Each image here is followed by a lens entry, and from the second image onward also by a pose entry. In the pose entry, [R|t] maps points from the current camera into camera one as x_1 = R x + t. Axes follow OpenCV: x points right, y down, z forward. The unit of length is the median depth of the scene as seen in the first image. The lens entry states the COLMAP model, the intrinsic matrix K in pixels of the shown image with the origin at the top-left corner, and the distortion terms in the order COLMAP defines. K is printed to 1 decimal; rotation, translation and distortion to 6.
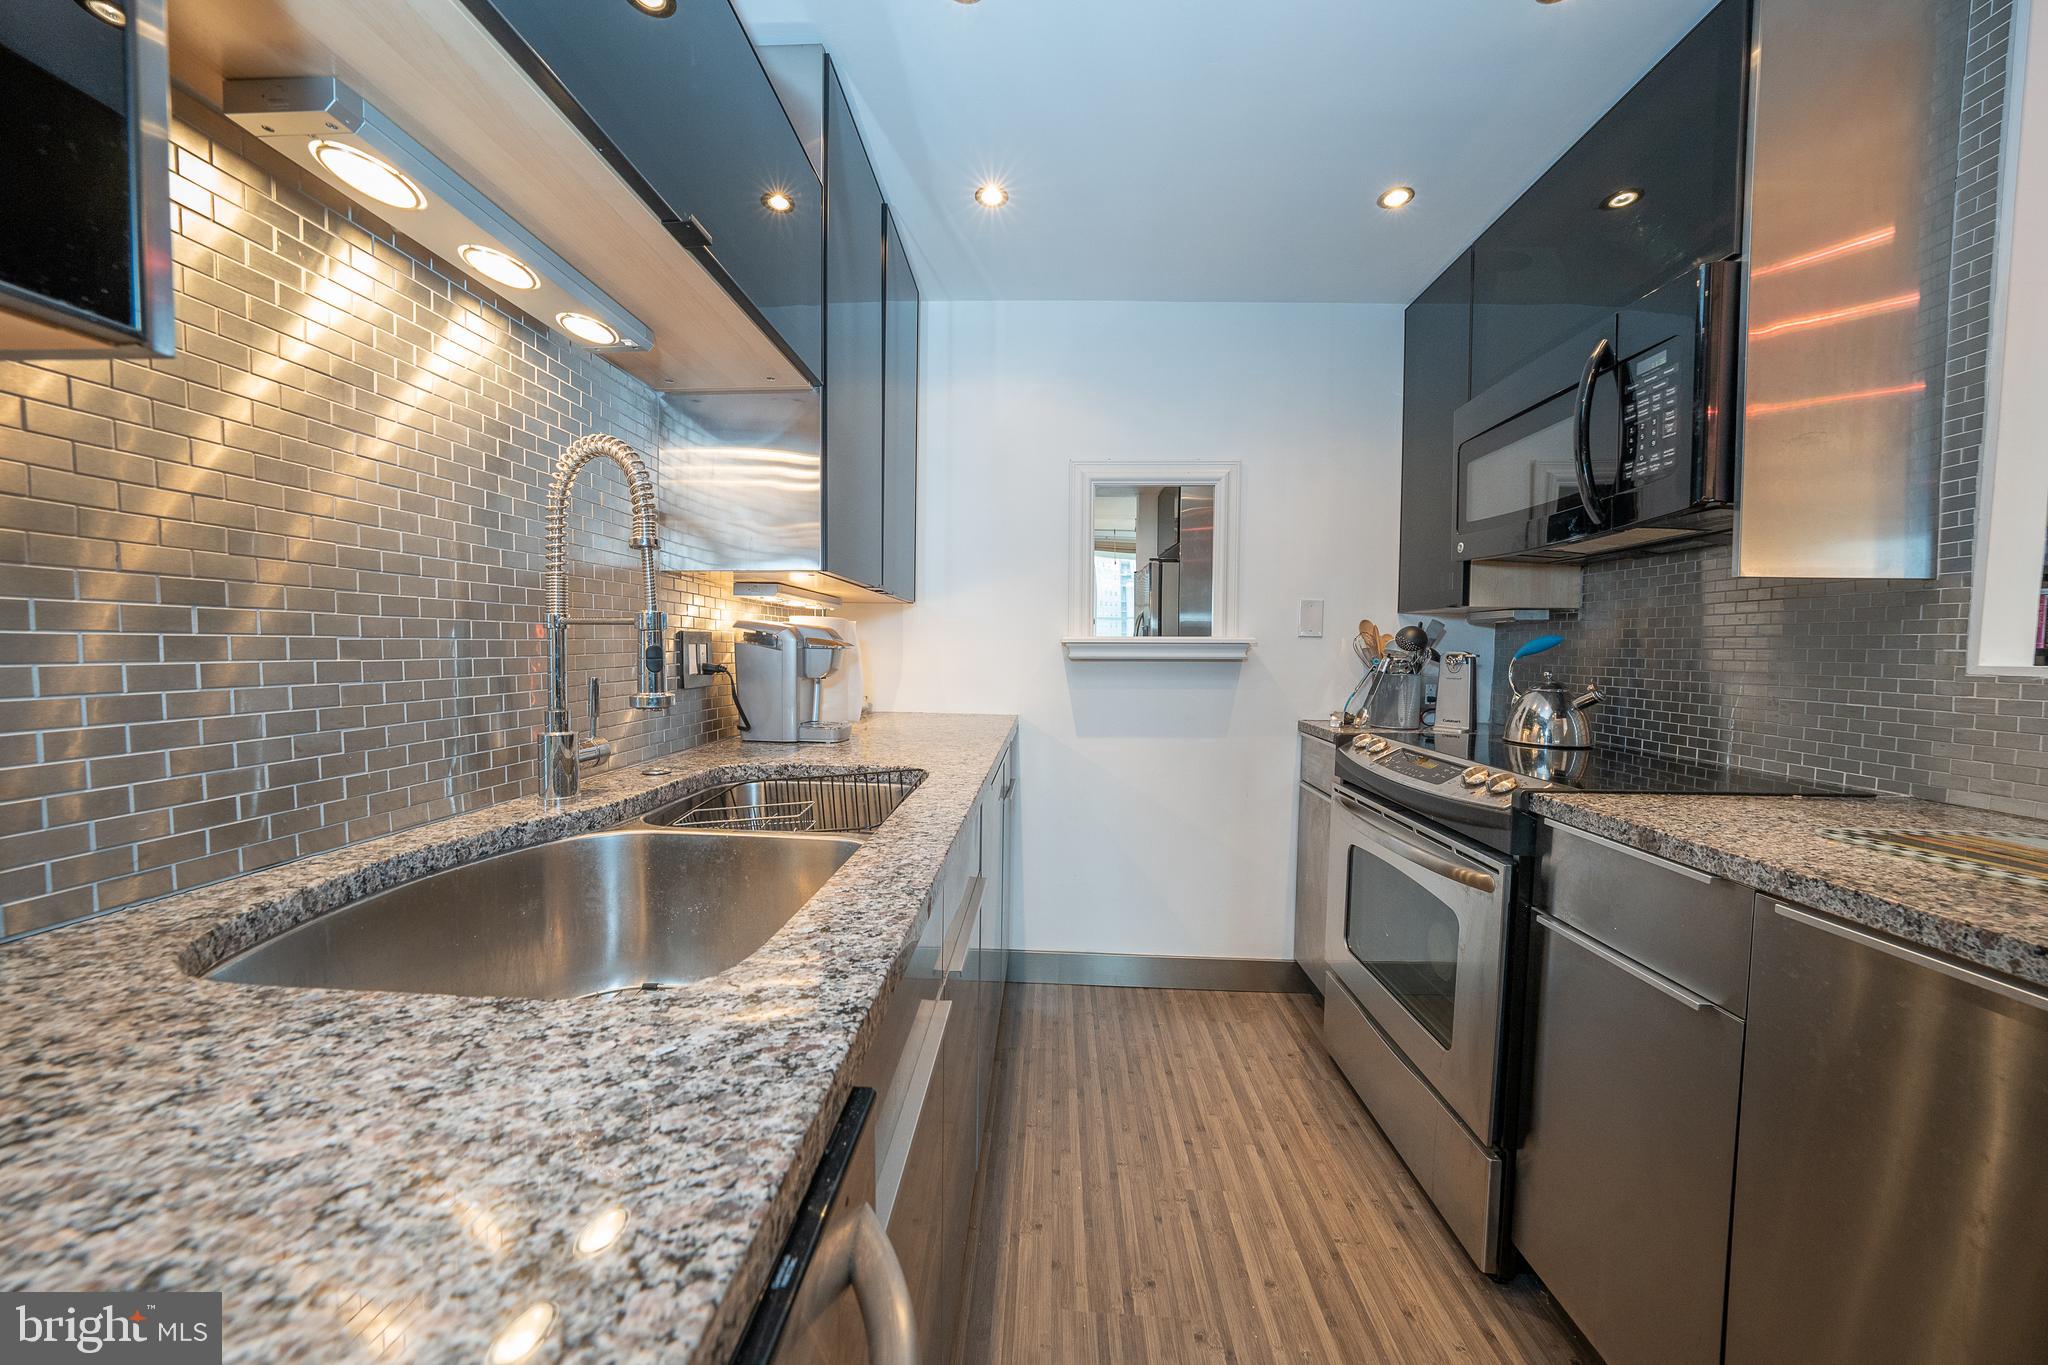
lens RADIAL K [[705.3, 0, 1021.9], [0, 705.3, 678.6], [0, 0, 1]] dist [-0.030087, 0.007219]
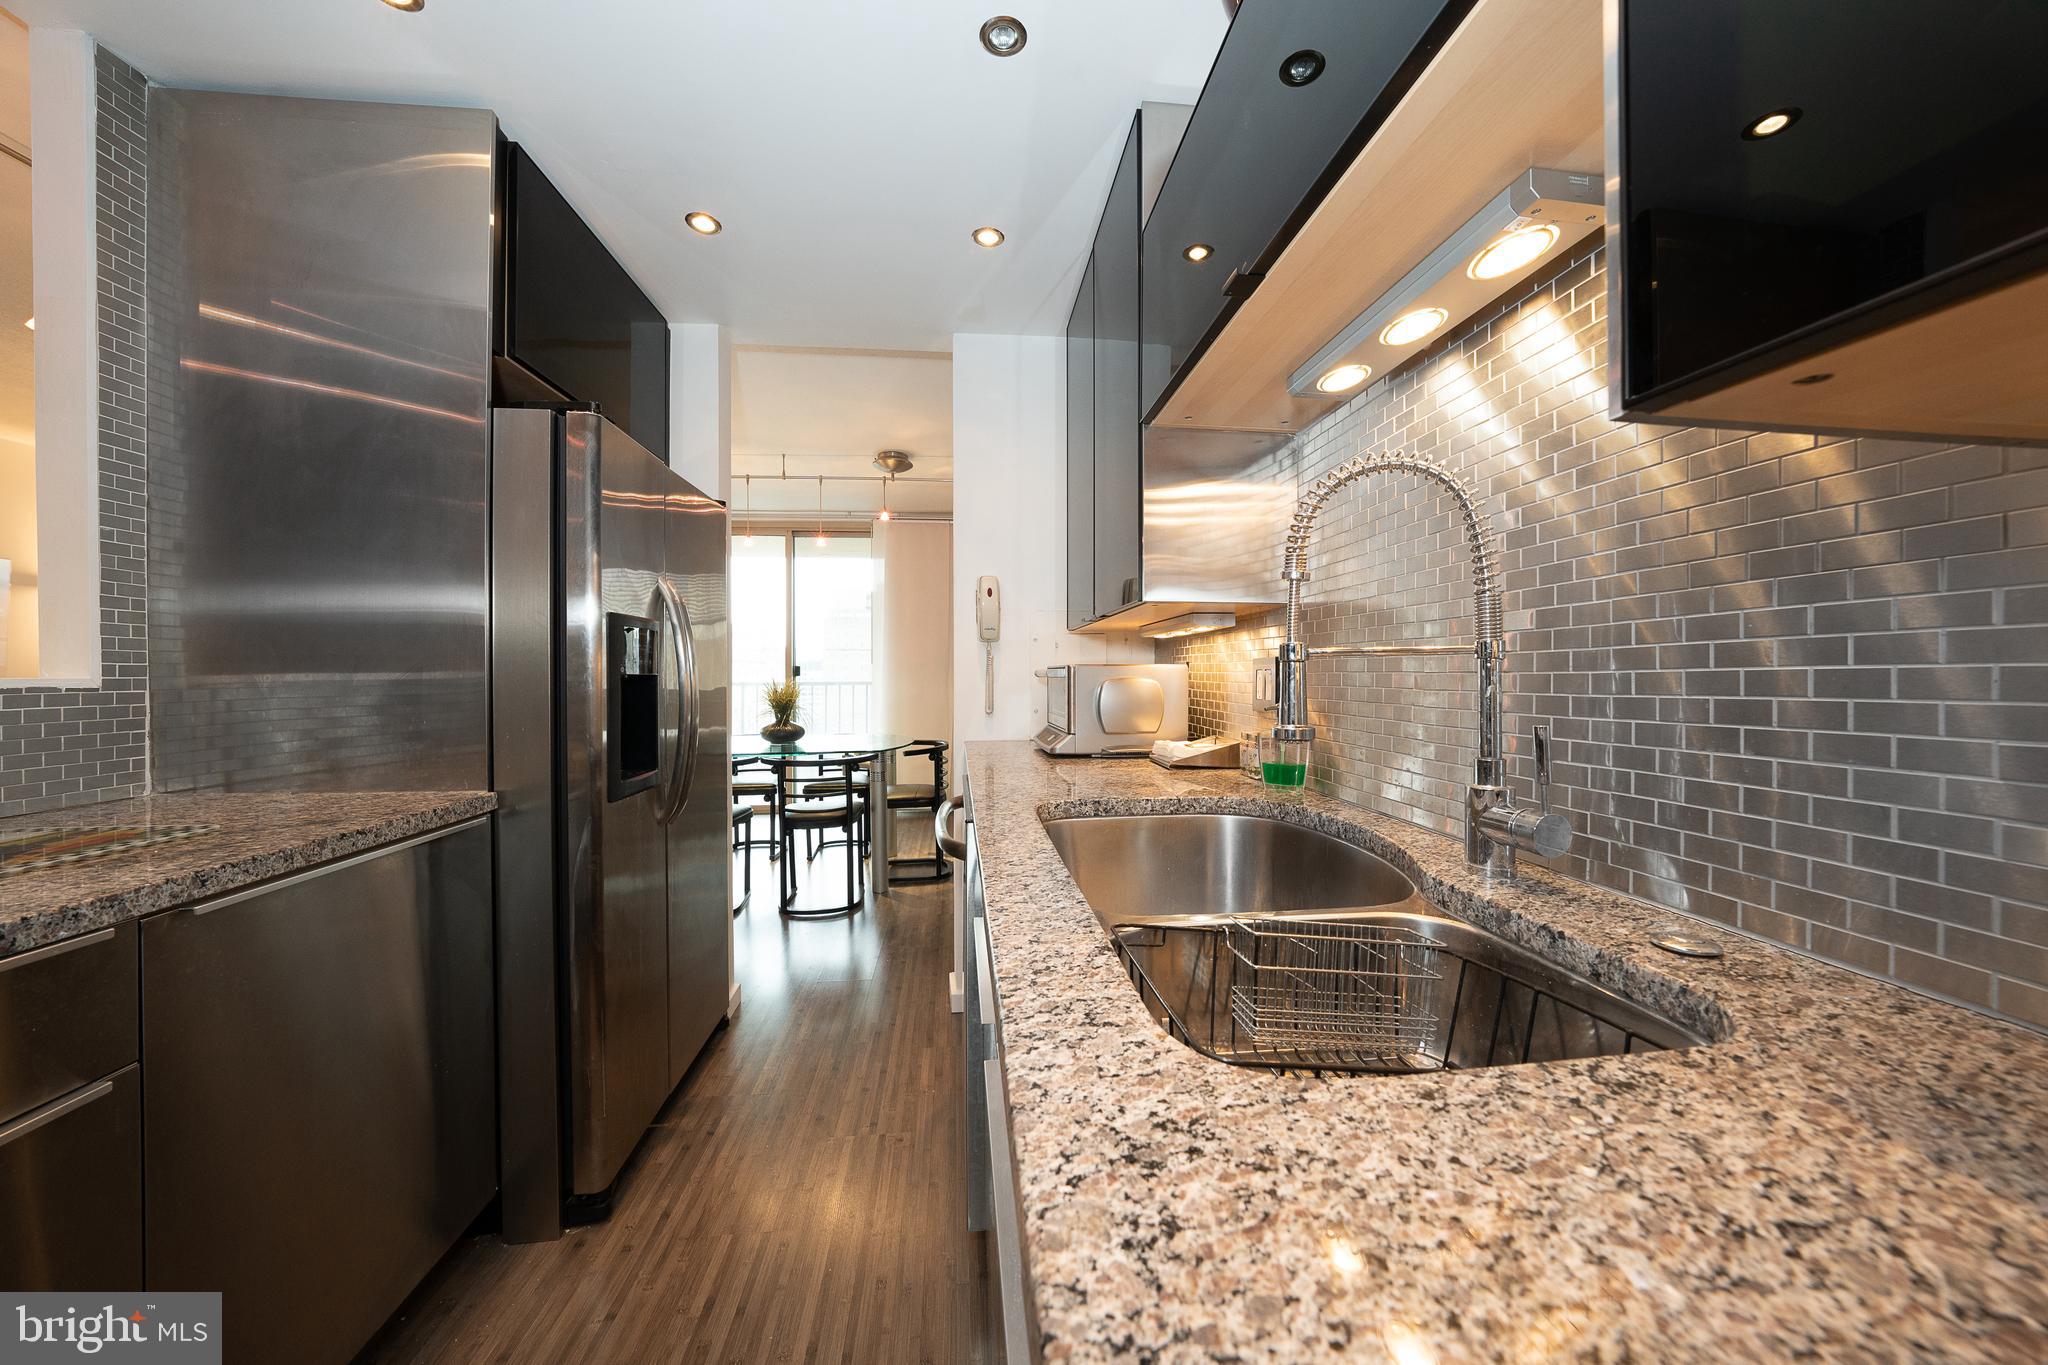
lens RADIAL K [[705.3, 0, 1021.9], [0, 705.3, 678.6], [0, 0, 1]] dist [-0.030087, 0.007219]
pose [[-0.990651, -0.009434, -0.136096, -0.019390], [-0.016339, 0.998630, 0.049712, -0.095195], [0.135441, 0.051471, -0.989448, 2.124115]]
